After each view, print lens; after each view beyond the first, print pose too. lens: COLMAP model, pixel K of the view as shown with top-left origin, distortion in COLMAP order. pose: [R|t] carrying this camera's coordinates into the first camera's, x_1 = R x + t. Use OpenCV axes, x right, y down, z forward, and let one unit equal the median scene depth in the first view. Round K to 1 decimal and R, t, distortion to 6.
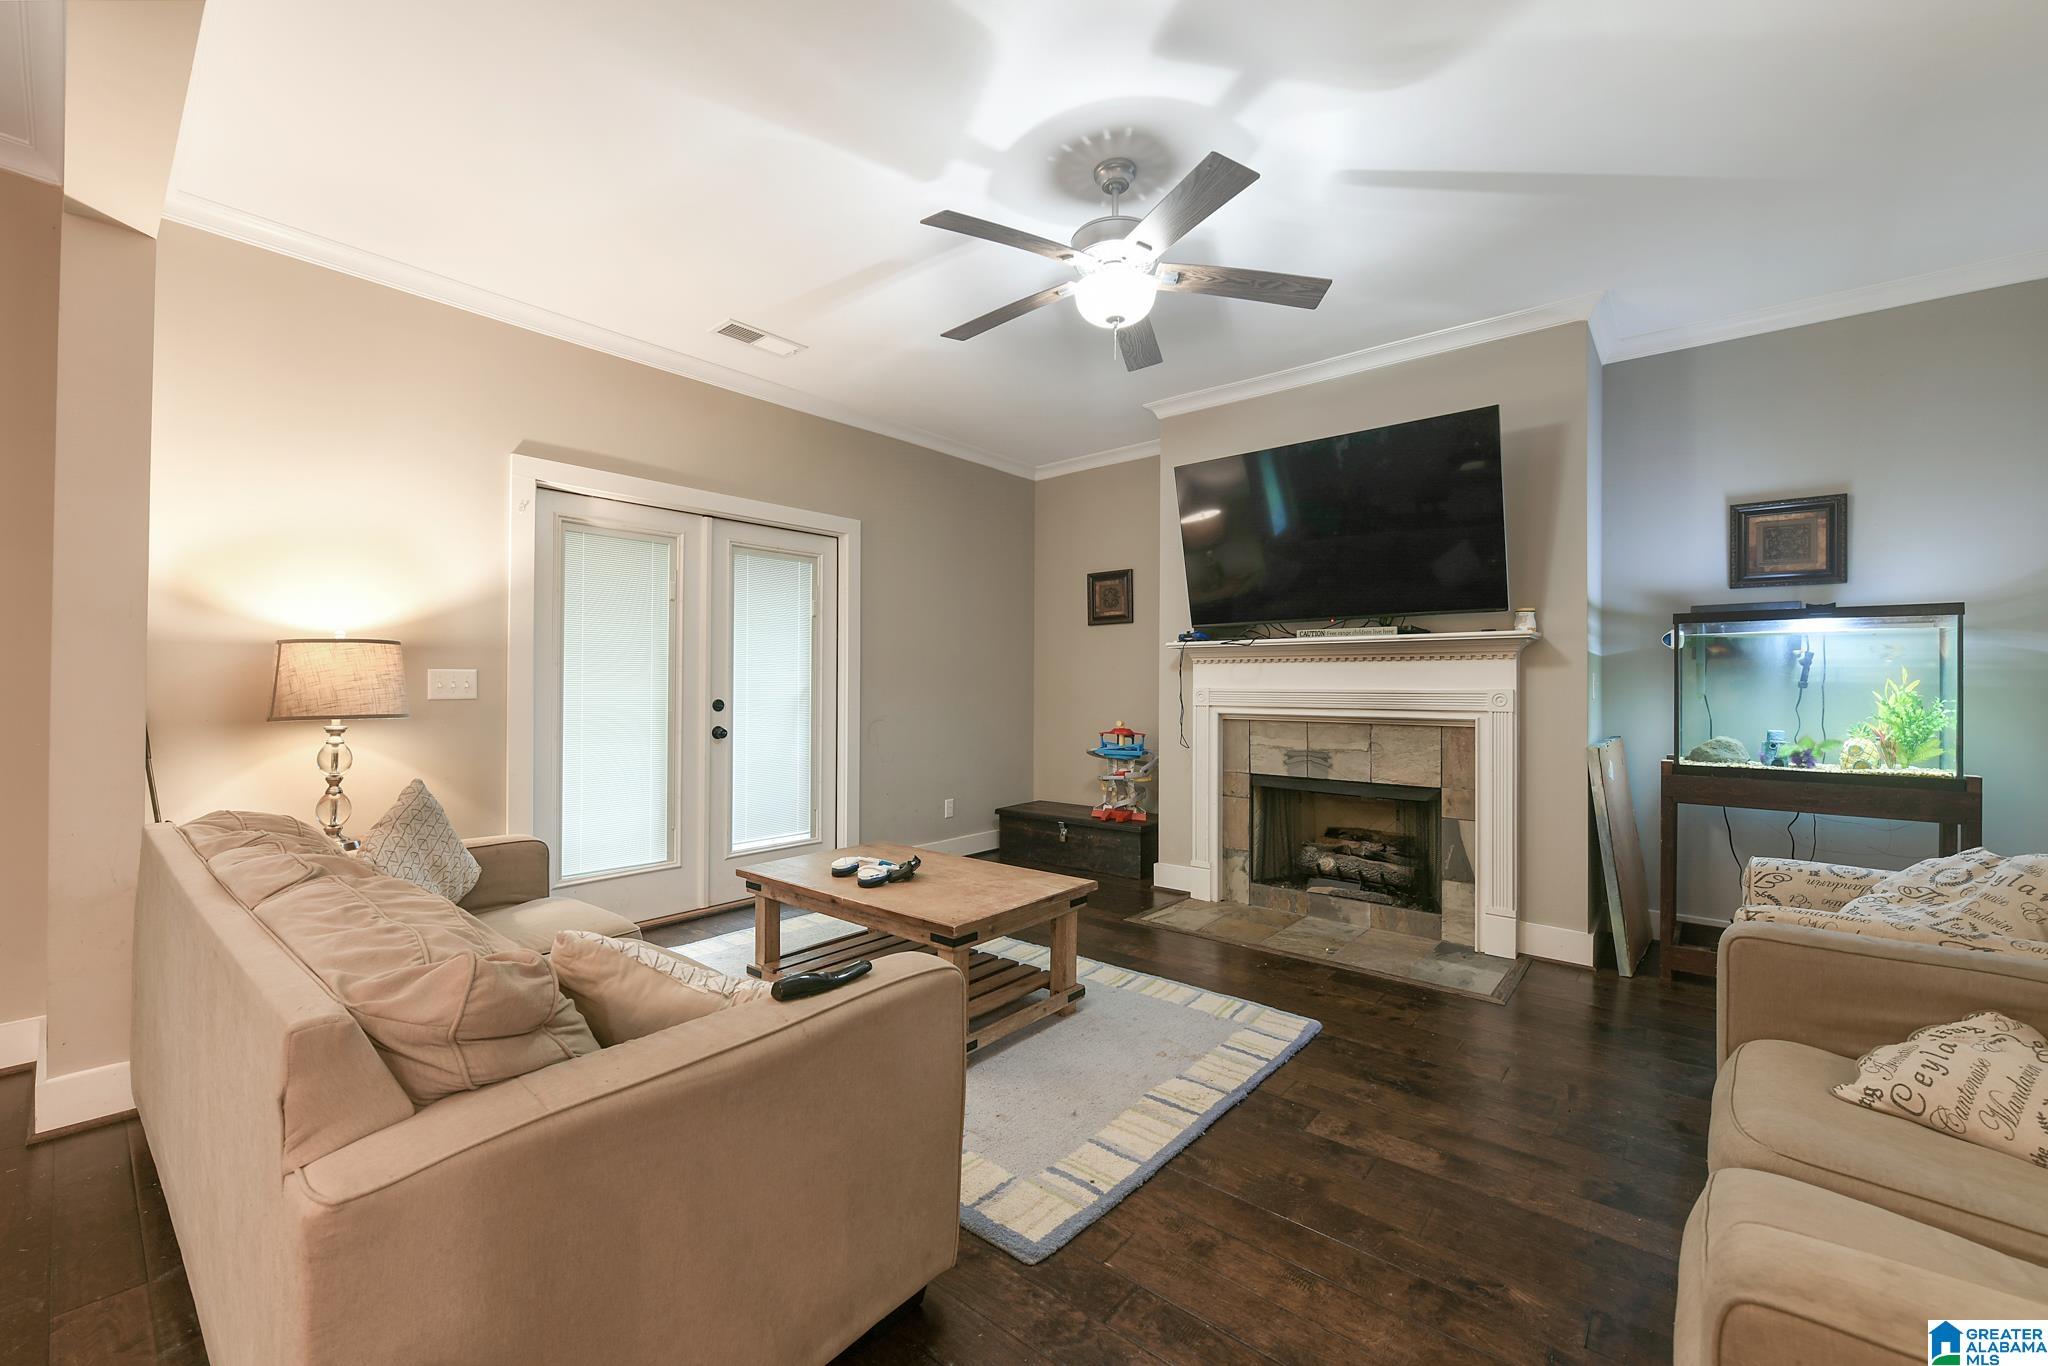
lens RADIAL K [[874.9, 0, 1019.8], [0, 874.9, 678.0], [0, 0, 1]] dist [-0.012714, -0.000716]
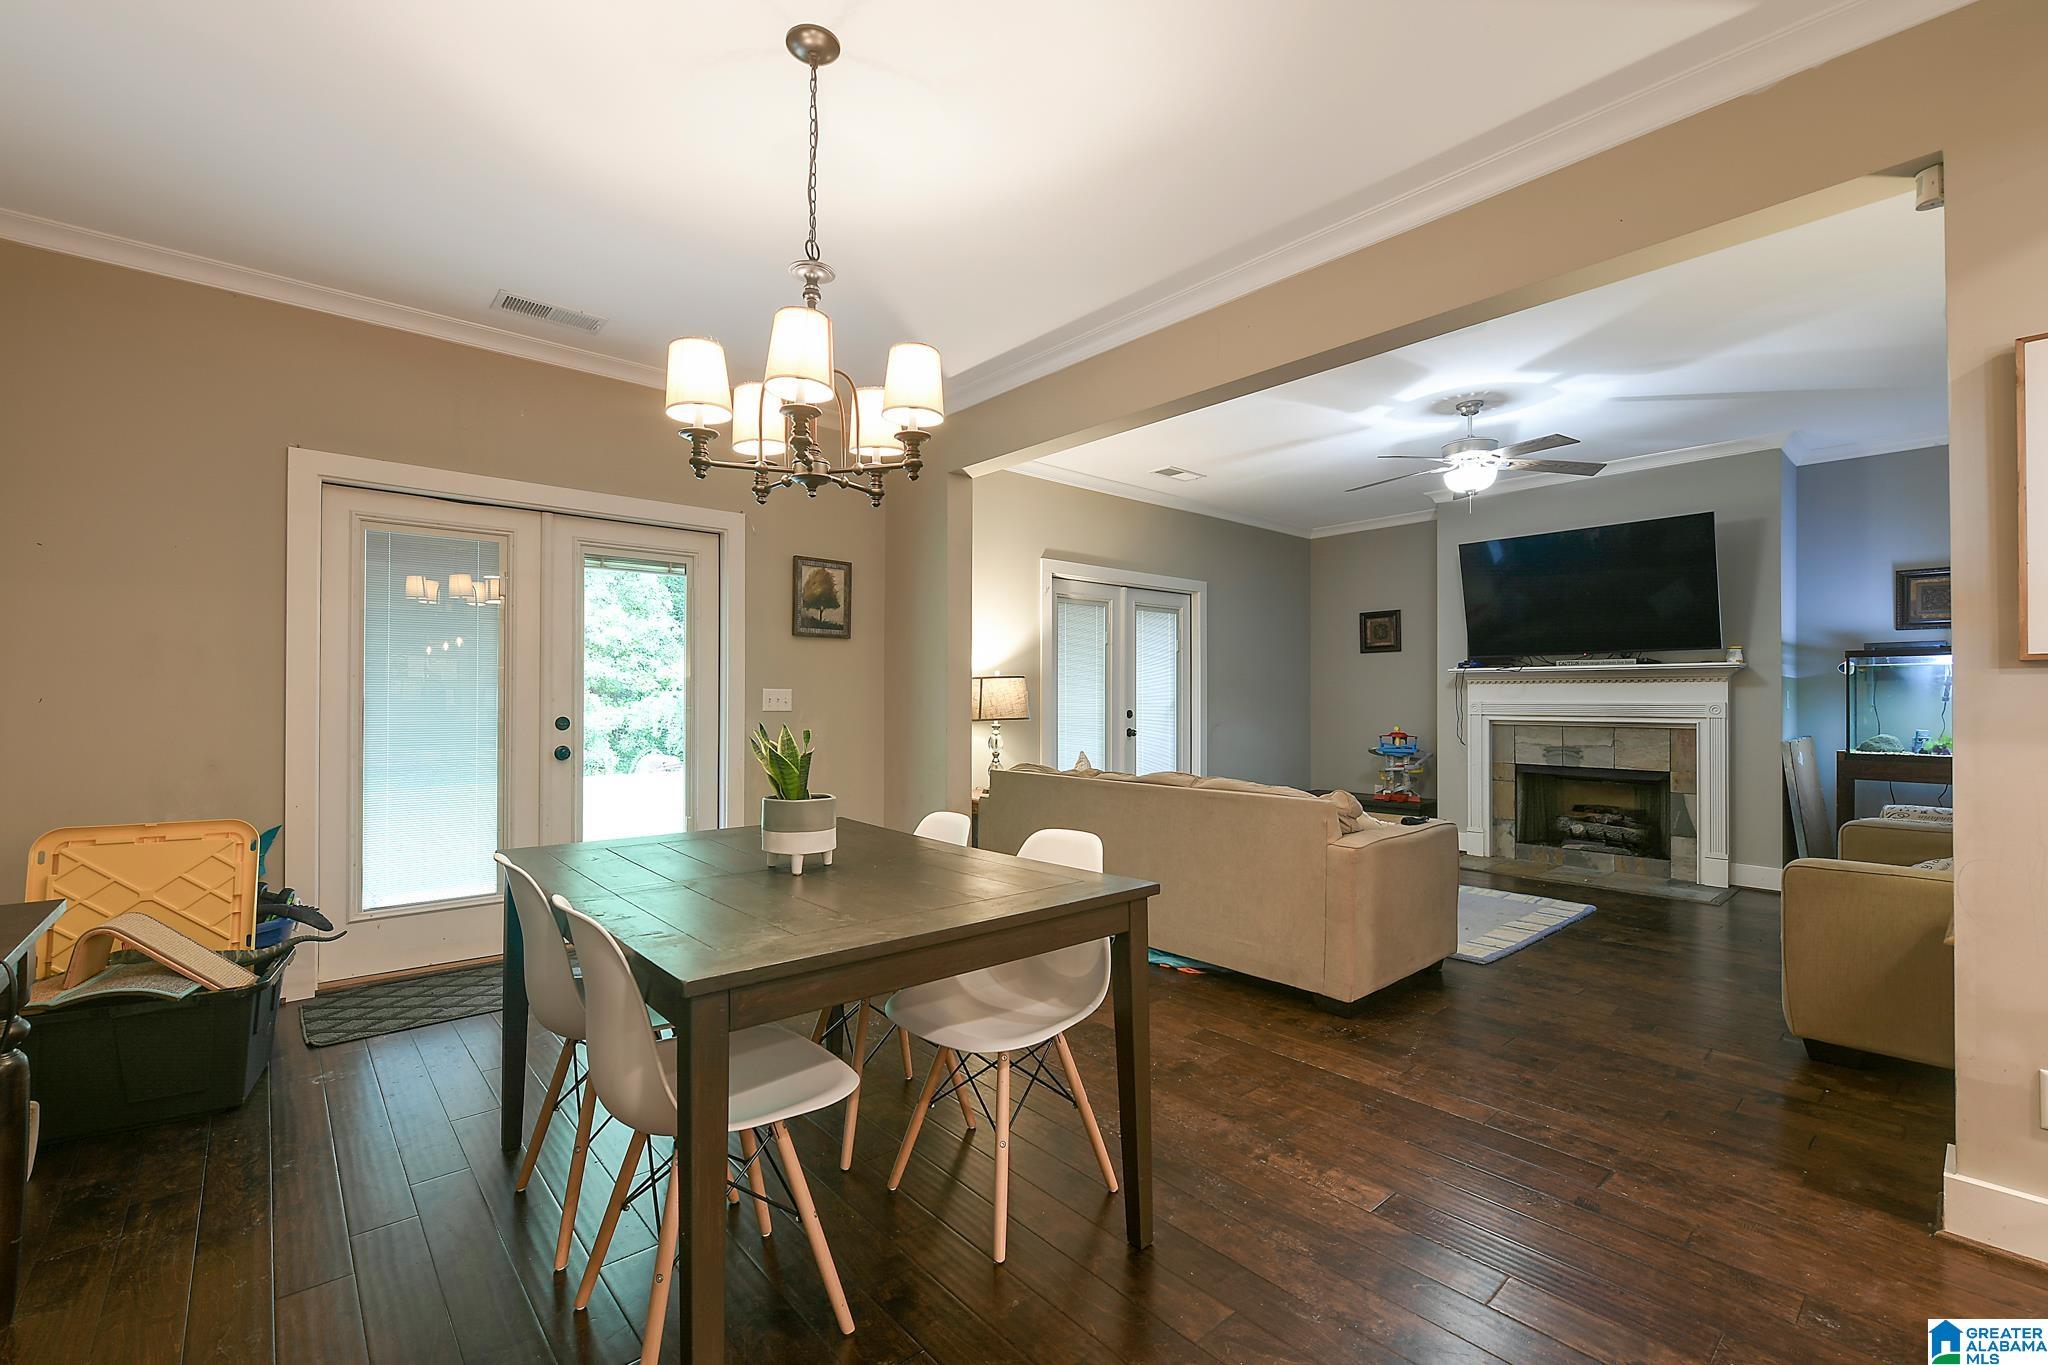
lens RADIAL K [[874.9, 0, 1031.0], [0, 874.9, 690.0], [0, 0, 1]] dist [-0.012714, -0.000716]
pose [[0.986683, -0.003618, -0.162614, -0.315781], [0.003346, 0.999993, -0.001947, -0.008159], [0.162620, 0.001377, 0.986688, -0.570114]]
